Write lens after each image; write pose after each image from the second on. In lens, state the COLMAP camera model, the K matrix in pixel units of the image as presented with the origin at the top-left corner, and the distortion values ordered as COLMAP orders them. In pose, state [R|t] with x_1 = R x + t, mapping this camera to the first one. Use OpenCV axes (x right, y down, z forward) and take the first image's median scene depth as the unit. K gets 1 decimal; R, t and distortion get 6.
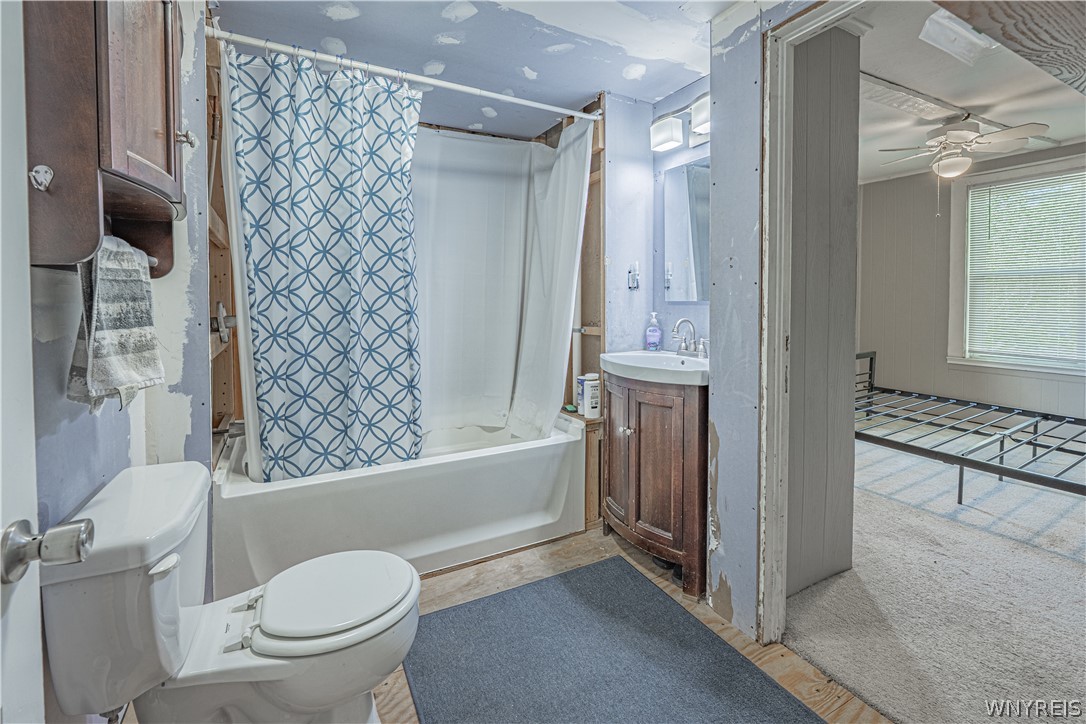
lens RADIAL K [[433.9, 0, 510.6], [0, 433.9, 313.4], [0, 0, 1]] dist [-0.008421, 0.000421]
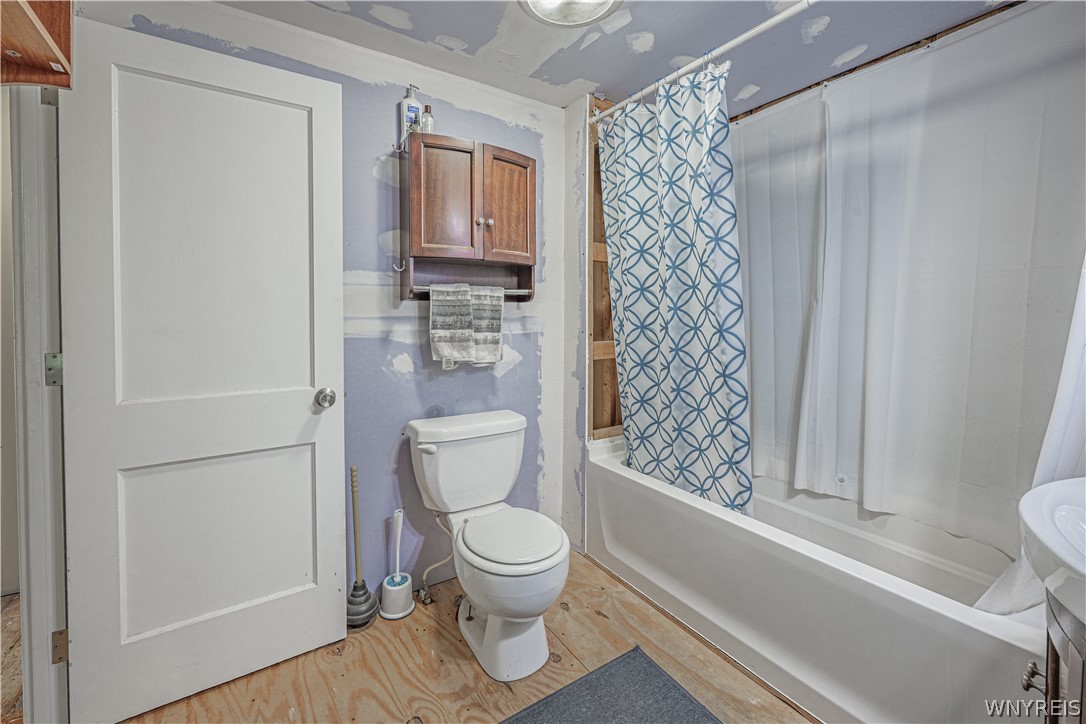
lens RADIAL K [[460.3, 0, 569.4], [0, 460.3, 329.7], [0, 0, 1]] dist [-0.000812, 0.000045]
pose [[0.150445, 0.038120, -0.987883, 0.871098], [-0.033979, 0.998865, 0.033370, -0.036359], [0.988034, 0.028547, 0.151569, 0.821268]]
